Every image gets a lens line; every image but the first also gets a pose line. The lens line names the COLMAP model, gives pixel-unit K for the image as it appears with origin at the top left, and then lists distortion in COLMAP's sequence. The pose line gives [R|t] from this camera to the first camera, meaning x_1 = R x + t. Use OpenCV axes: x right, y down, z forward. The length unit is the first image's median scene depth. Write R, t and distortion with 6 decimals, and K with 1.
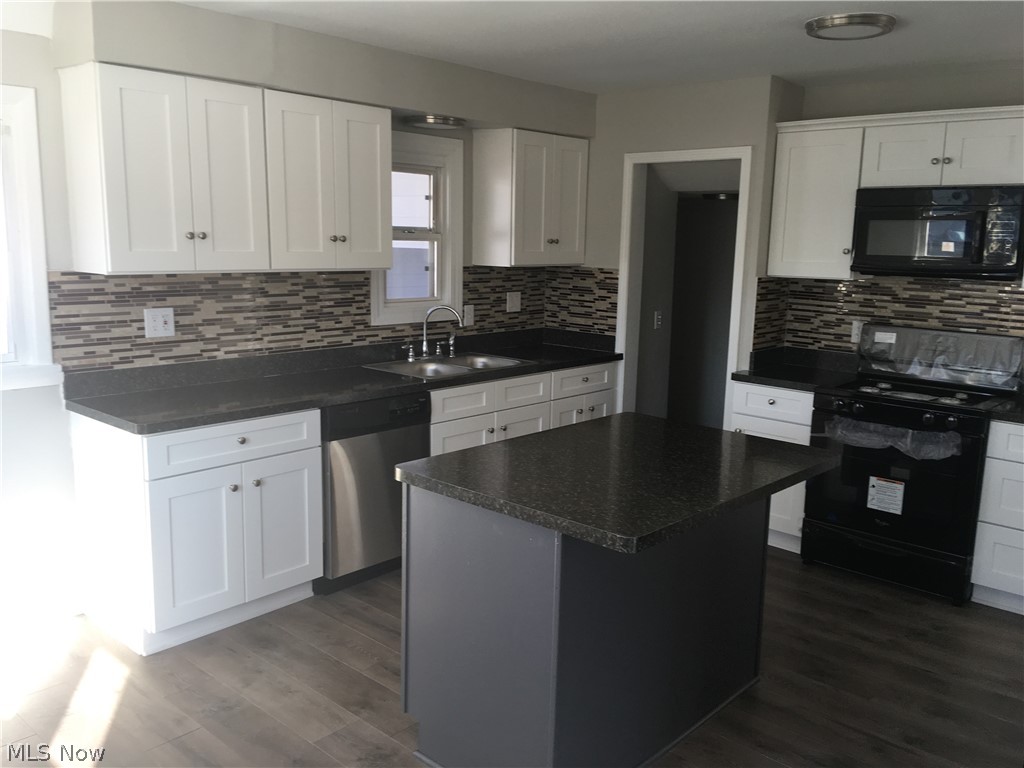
lens RADIAL K [[858.2, 0, 512.0], [0, 858.2, 384.0], [0, 0, 1]] dist [0.077643, -0.121390]
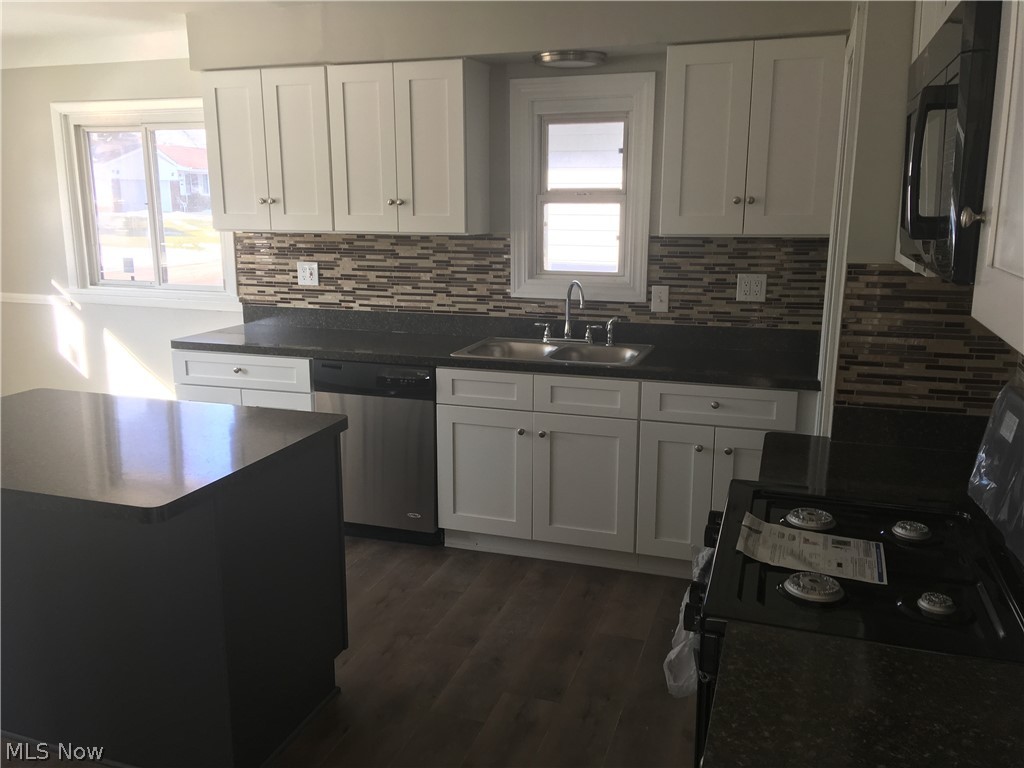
lens RADIAL K [[858.2, 0, 512.0], [0, 858.2, 384.0], [0, 0, 1]] dist [0.077643, -0.121390]
pose [[0.399499, 0.169401, -0.900946, 0.728686], [-0.147447, 0.981857, 0.119233, -0.091305], [0.904798, 0.085208, 0.417228, 0.658752]]
